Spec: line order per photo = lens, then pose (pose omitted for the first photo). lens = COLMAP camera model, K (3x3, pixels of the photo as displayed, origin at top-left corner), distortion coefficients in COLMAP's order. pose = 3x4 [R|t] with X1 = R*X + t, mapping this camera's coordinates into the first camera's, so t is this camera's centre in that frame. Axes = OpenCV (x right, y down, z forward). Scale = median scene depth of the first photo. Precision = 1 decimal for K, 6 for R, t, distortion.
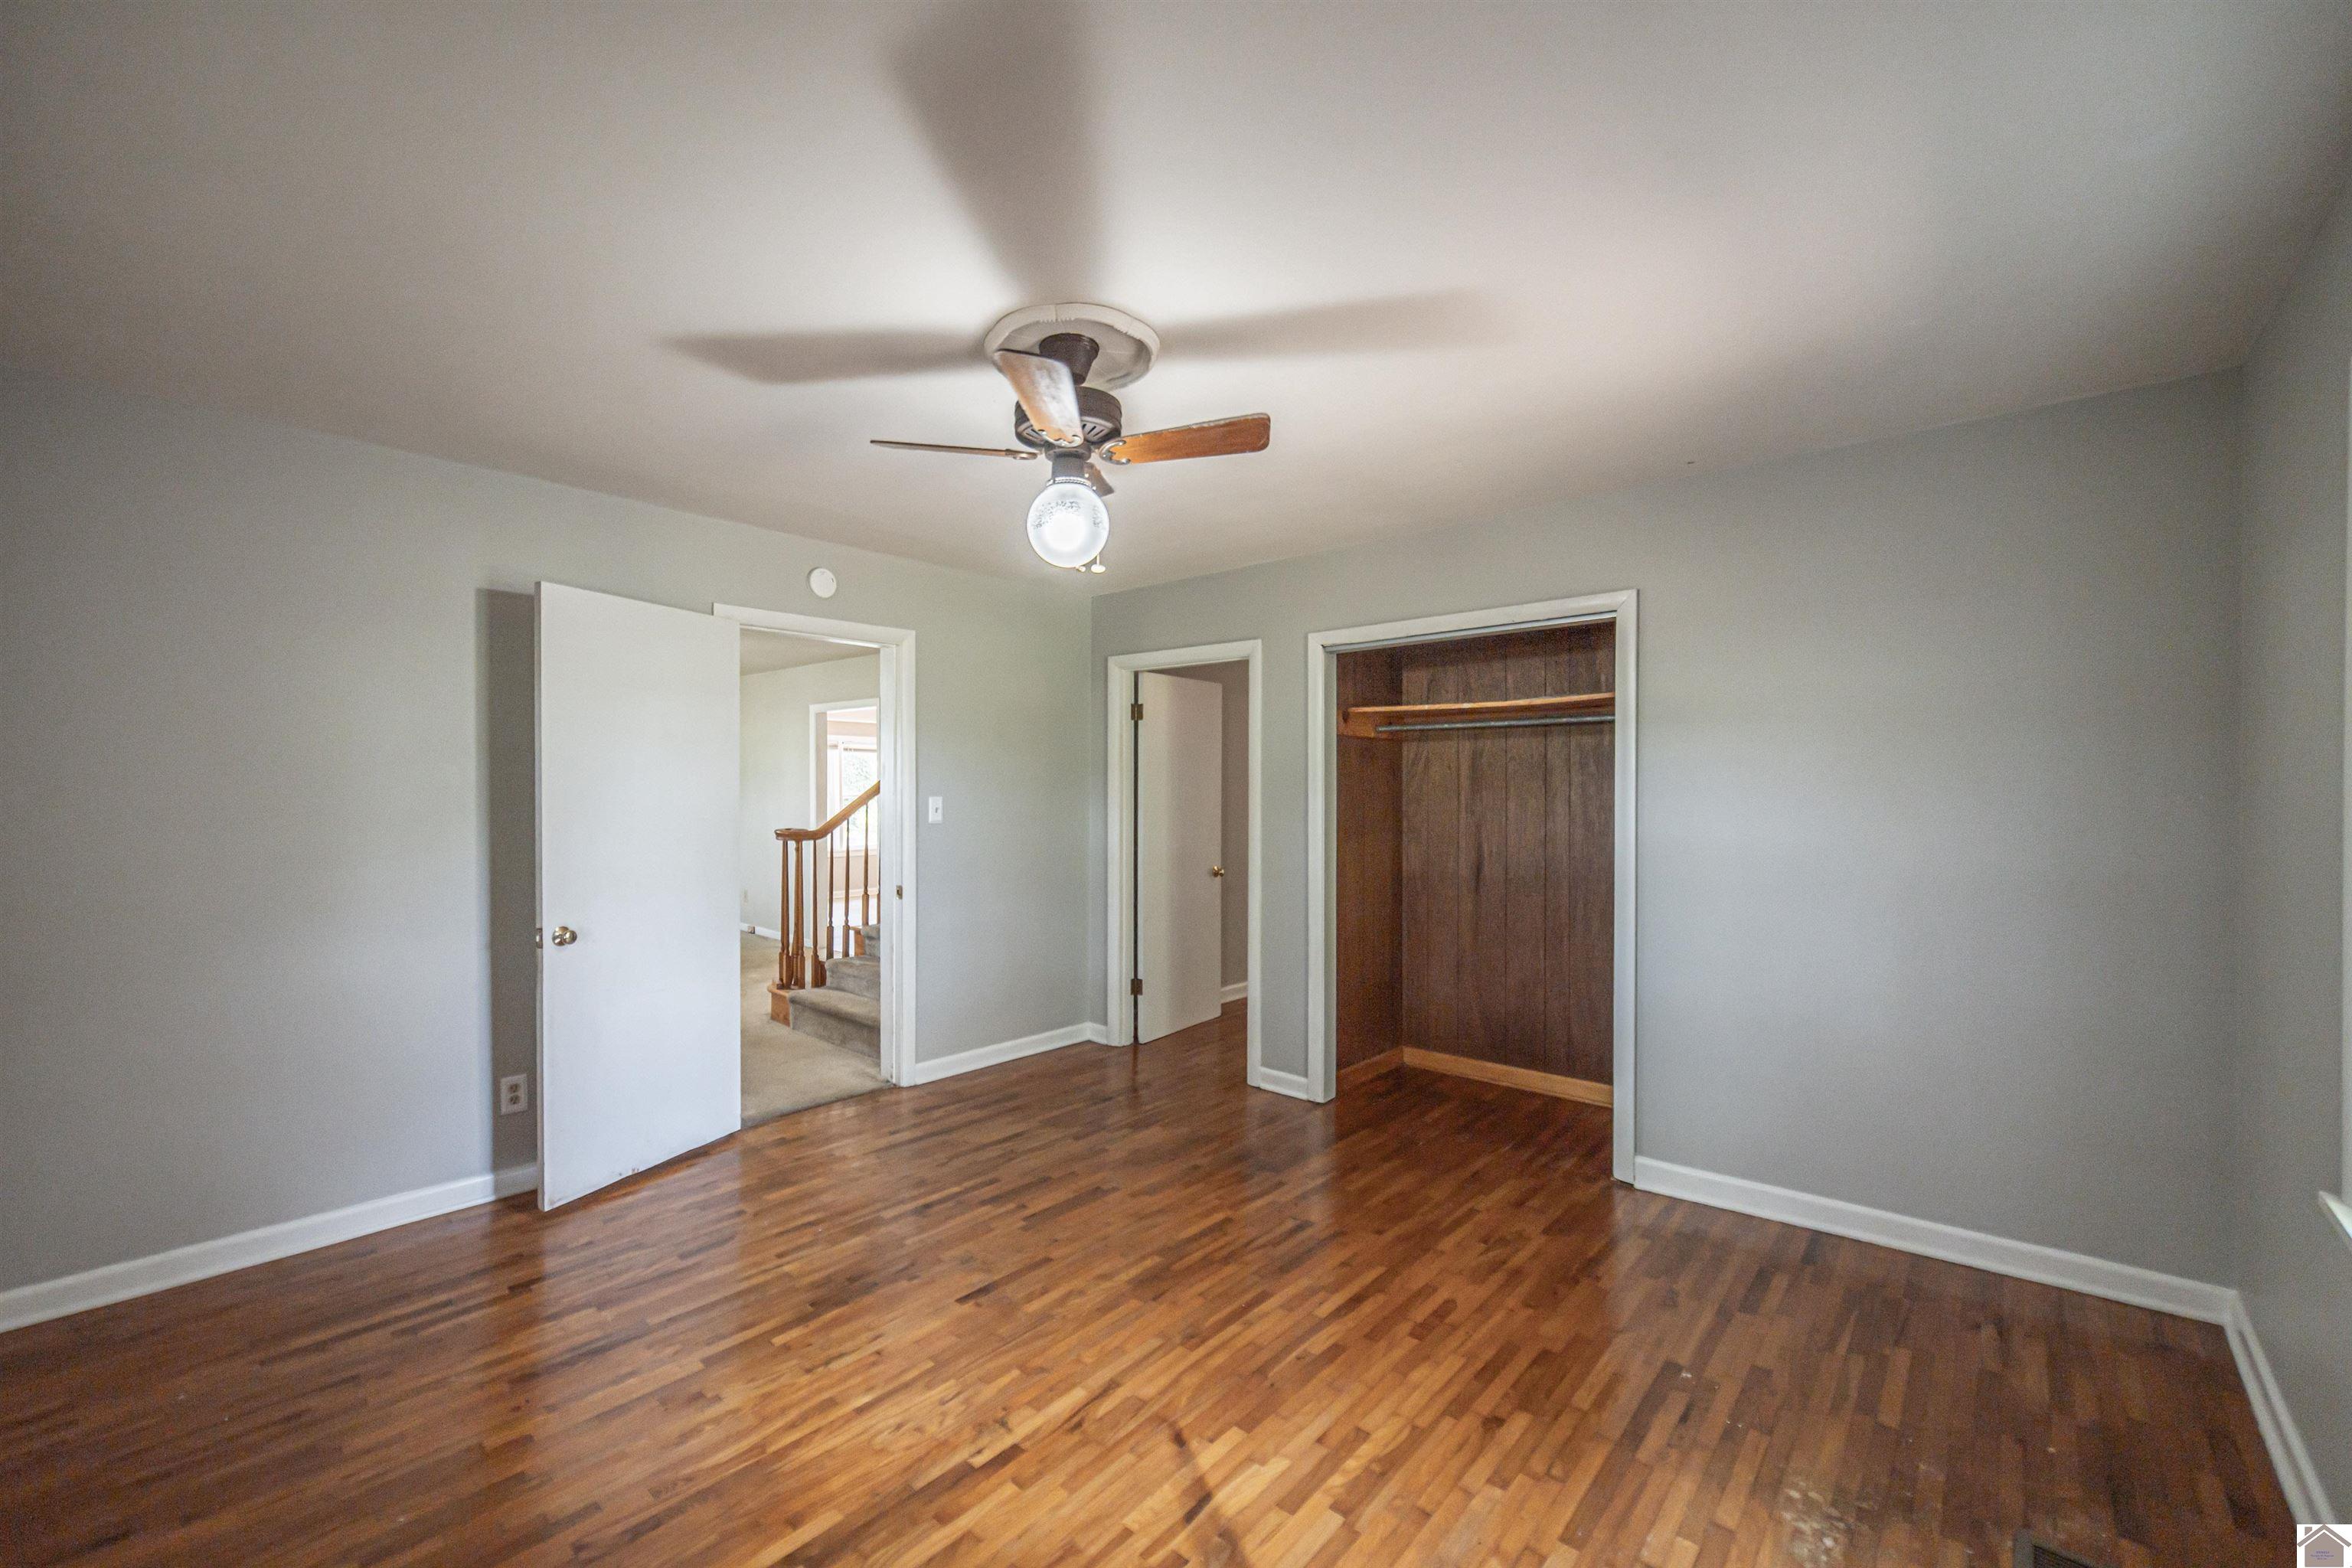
lens RADIAL K [[897.4, 0, 1176.2], [0, 897.4, 789.4], [0, 0, 1]] dist [-0.001412, 0.000112]
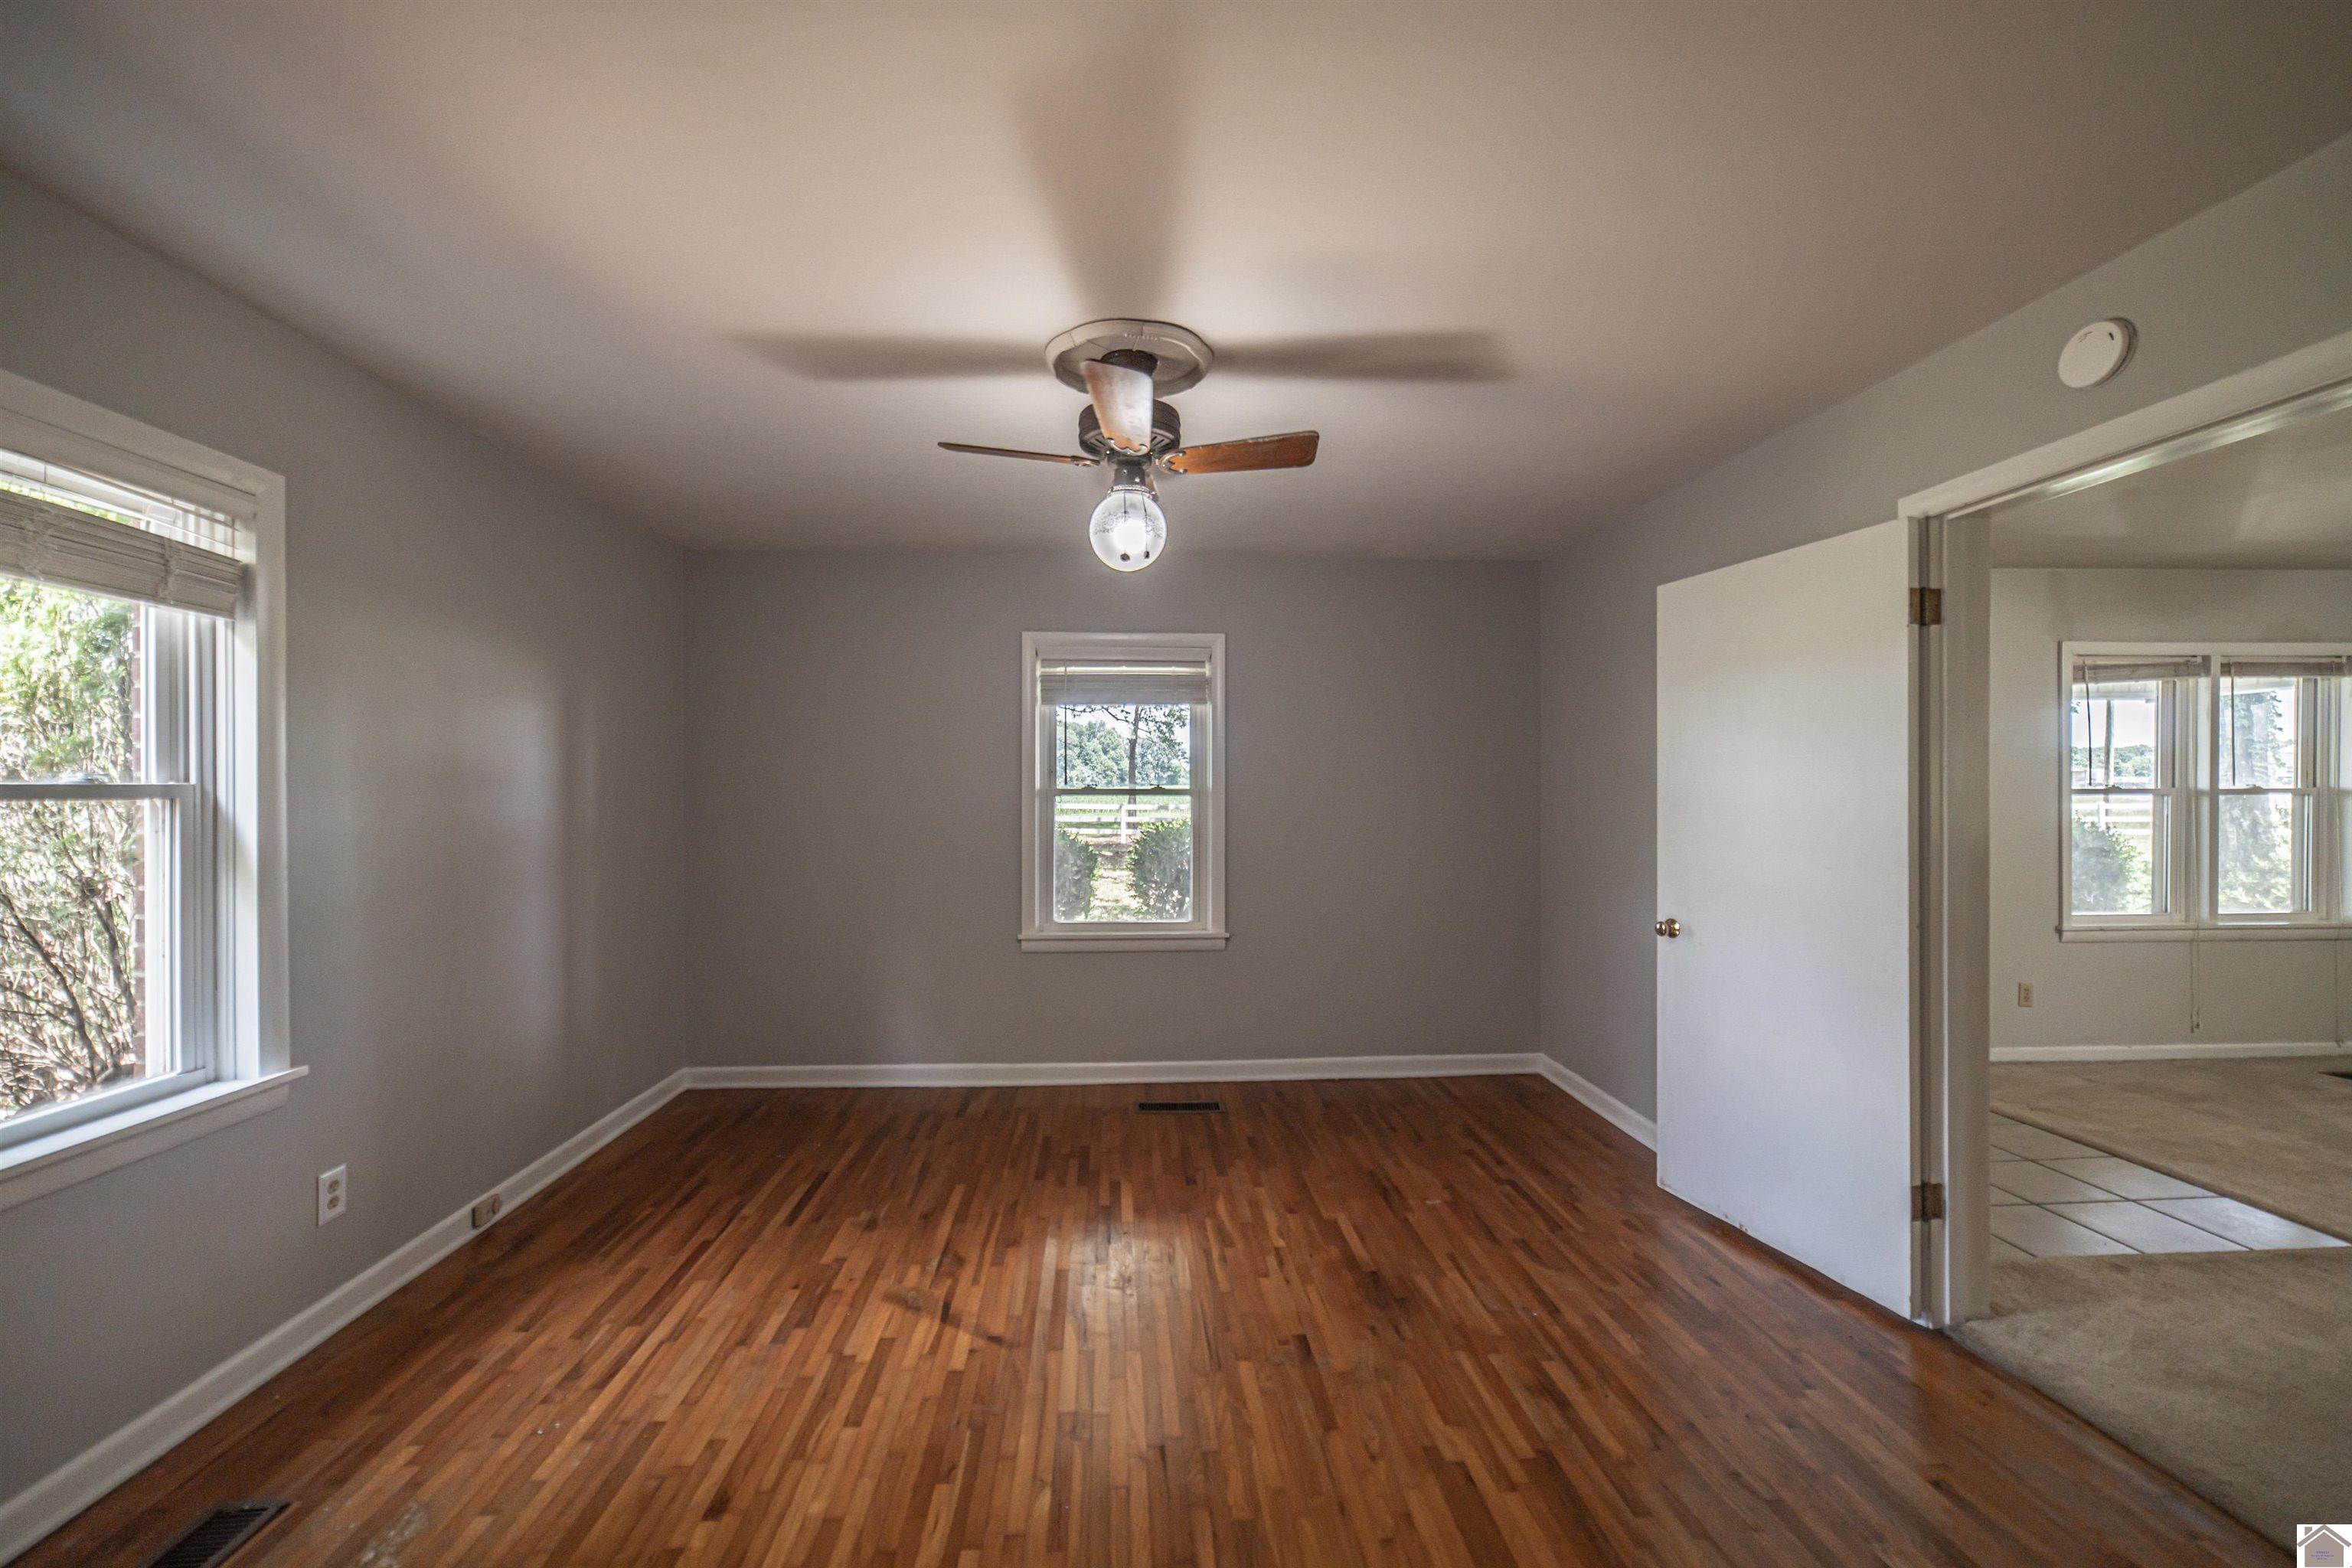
lens RADIAL K [[927.8, 0, 1166.1], [0, 927.8, 795.2], [0, 0, 1]] dist [0.000895, 0.000087]
pose [[-0.732304, 0.002222, -0.680974, 0.669551], [-0.002399, 0.999980, 0.005842, -0.014190], [0.680974, 0.005911, -0.732284, 2.024651]]
